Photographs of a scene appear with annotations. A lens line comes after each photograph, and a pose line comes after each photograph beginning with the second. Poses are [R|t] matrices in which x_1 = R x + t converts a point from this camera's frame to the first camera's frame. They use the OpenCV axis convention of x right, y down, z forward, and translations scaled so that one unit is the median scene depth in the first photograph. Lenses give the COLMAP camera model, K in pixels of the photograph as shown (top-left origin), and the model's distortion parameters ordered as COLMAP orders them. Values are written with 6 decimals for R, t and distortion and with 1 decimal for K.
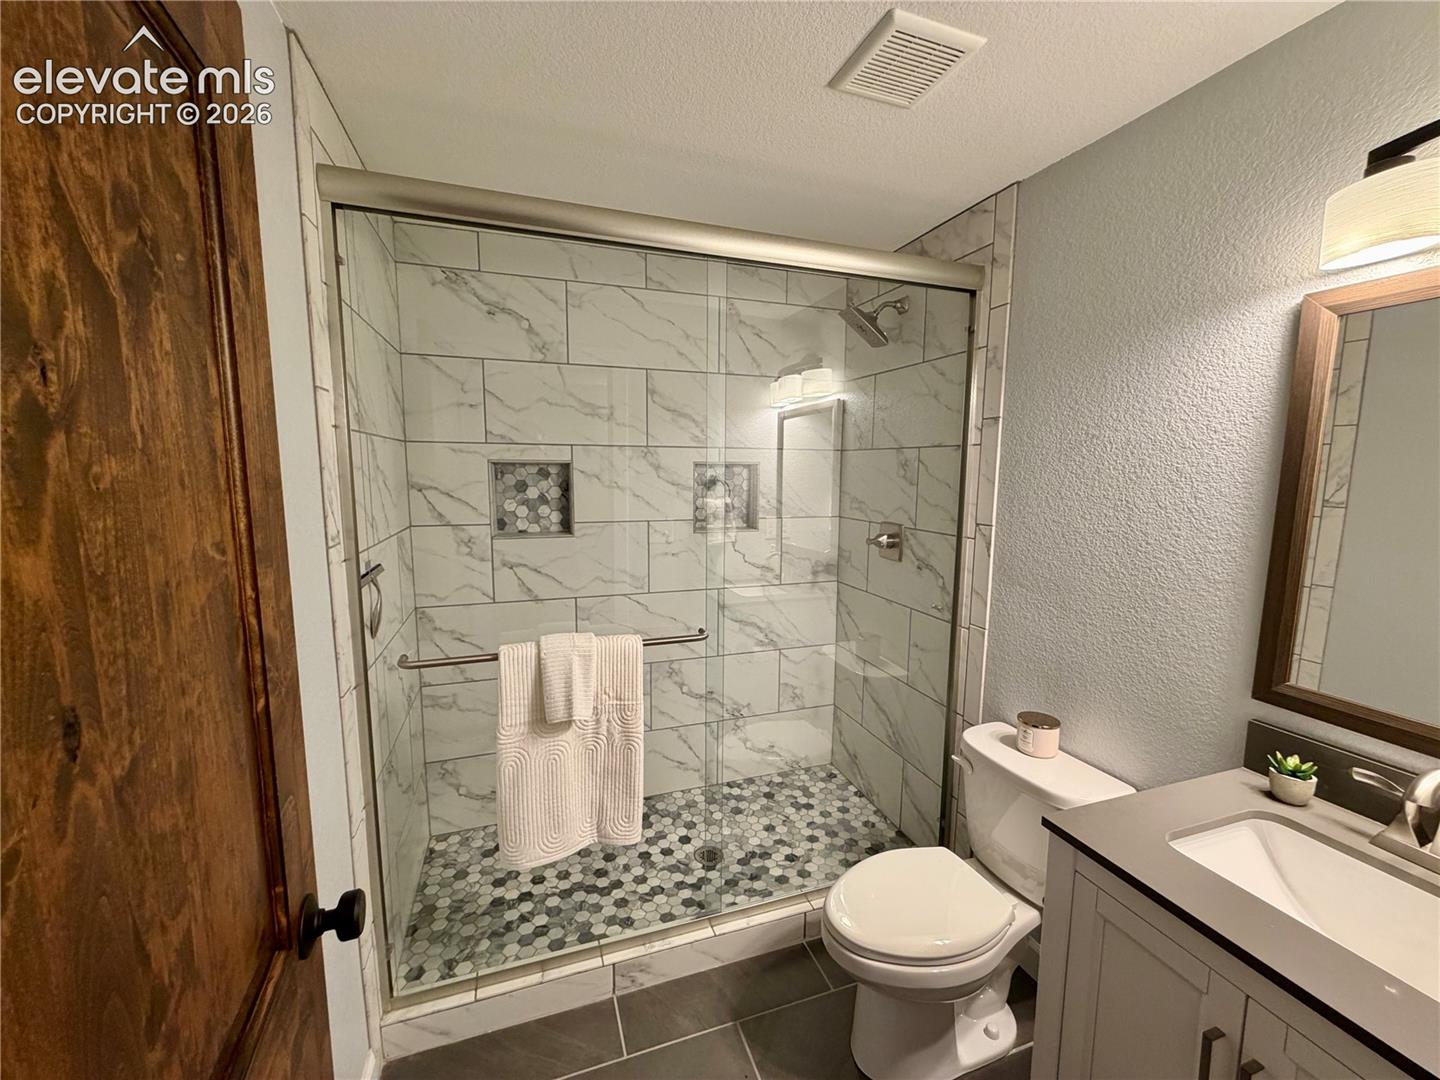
lens RADIAL K [[572.9, 0, 721.5], [0, 572.9, 539.5], [0, 0, 1]] dist [0.000219, -0.000447]
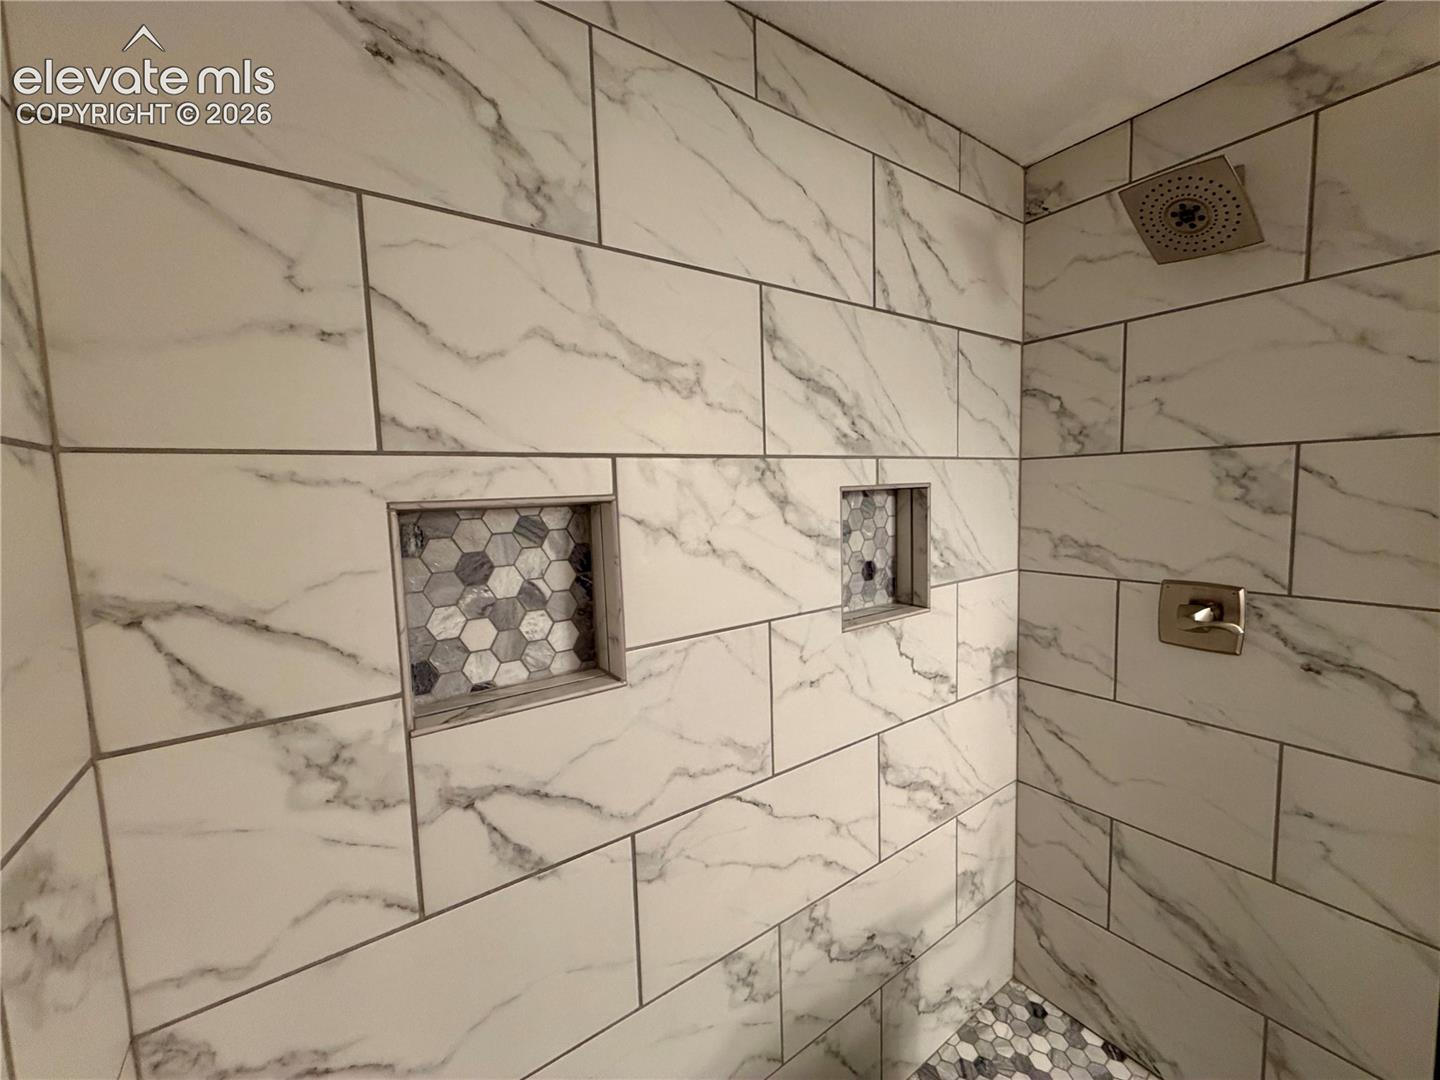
lens RADIAL K [[572.9, 0, 720.2], [0, 572.9, 540.4], [0, 0, 1]] dist [0.000219, -0.000447]
pose [[0.960868, -0.063019, 0.269744, -0.295972], [0.074384, 0.996713, -0.032108, -0.087571], [-0.266834, 0.050916, 0.962397, 0.596490]]
